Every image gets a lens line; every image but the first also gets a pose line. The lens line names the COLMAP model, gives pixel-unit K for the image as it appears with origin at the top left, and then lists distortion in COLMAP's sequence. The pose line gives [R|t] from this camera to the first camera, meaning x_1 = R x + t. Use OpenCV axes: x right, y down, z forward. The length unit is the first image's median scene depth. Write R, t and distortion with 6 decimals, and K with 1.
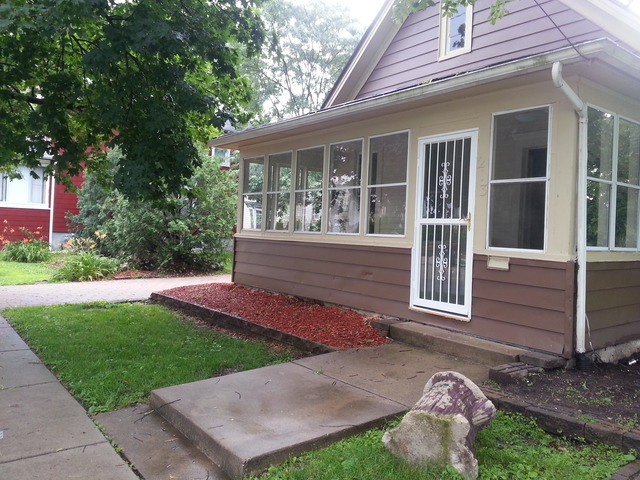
lens RADIAL K [[518.7, 0, 320.0], [0, 518.7, 240.0], [0, 0, 1]] dist [0.068272, -0.152377]
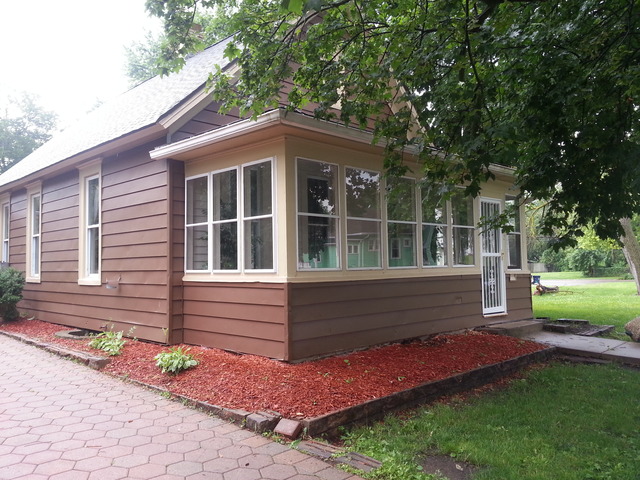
lens RADIAL K [[518.7, 0, 320.0], [0, 518.7, 240.0], [0, 0, 1]] dist [0.068272, -0.152377]
pose [[-0.123287, 0.015864, 0.992244, -1.138517], [0.028811, 0.999508, -0.012400, -0.068883], [-0.991953, 0.027059, -0.123683, 1.569048]]
